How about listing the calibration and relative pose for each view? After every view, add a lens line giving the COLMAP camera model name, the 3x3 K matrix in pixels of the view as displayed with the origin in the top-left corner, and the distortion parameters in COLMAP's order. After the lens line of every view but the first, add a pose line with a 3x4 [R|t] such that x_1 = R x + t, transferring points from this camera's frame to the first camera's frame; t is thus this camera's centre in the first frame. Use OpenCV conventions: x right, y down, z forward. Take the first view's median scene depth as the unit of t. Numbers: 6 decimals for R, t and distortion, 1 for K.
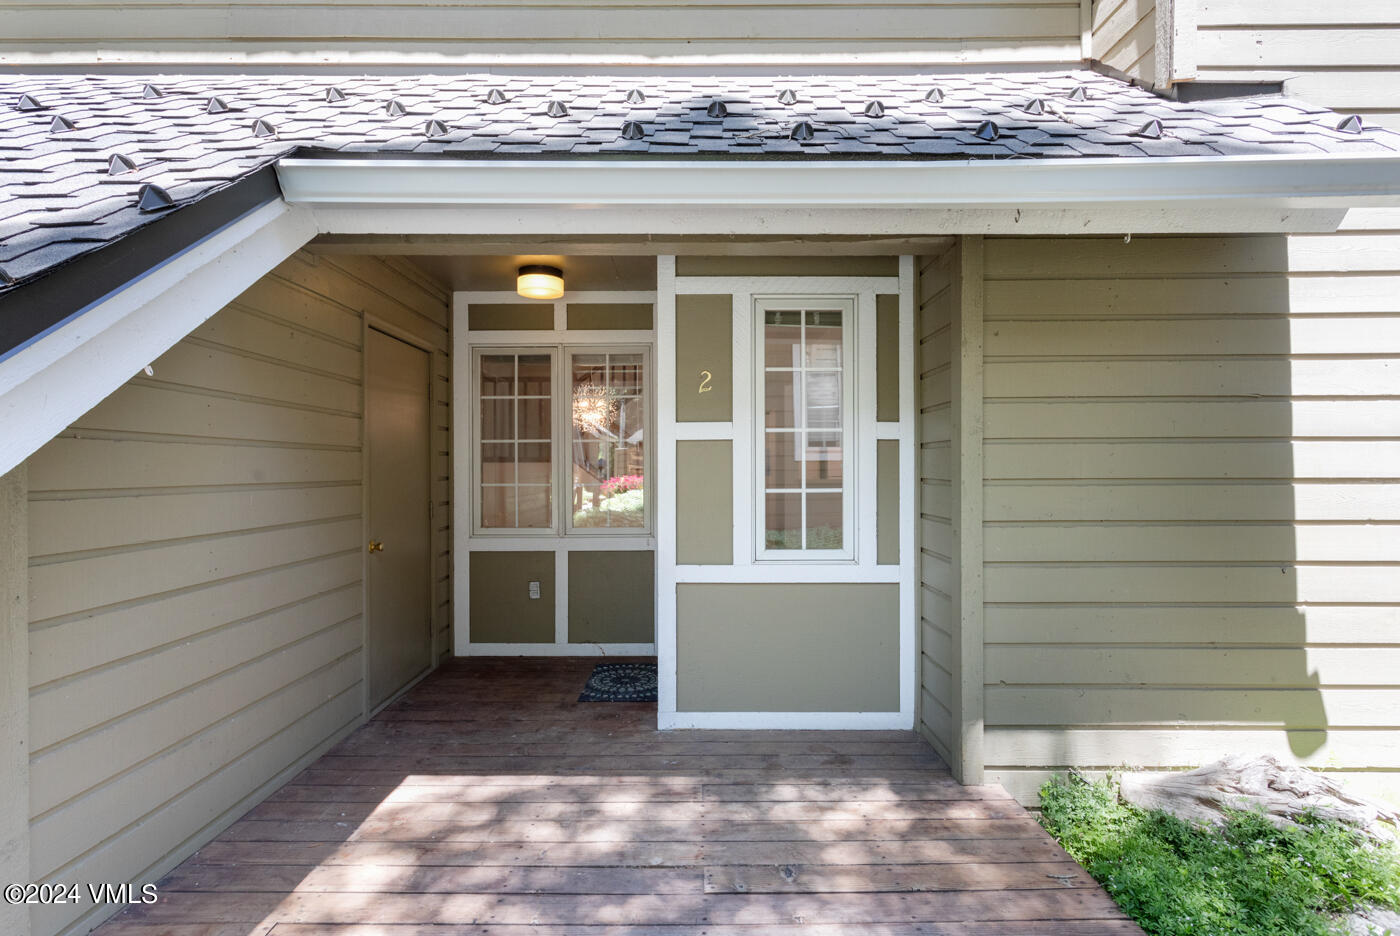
lens RADIAL K [[716.5, 0, 700.0], [0, 716.5, 468.0], [0, 0, 1]] dist [0.022900, 0.001148]
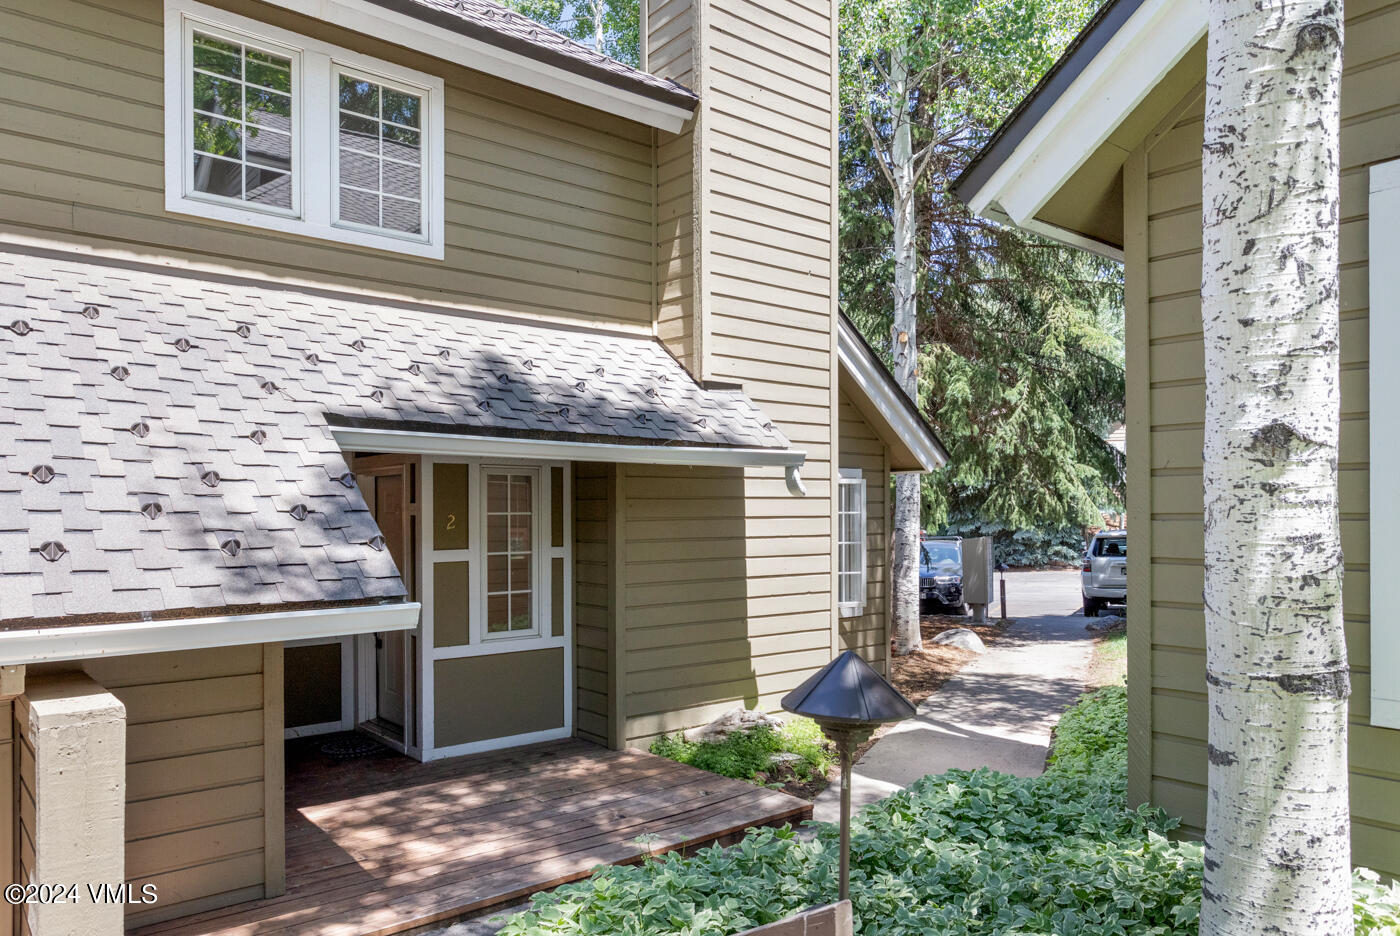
lens RADIAL K [[921.8, 0, 700.0], [0, 921.8, 468.0], [0, 0, 1]] dist [0.005020, 0.001438]
pose [[0.774662, 0.031689, 0.631581, -0.976150], [-0.003415, 0.998939, -0.045933, -0.177580], [-0.632366, 0.033426, 0.773948, -0.978302]]
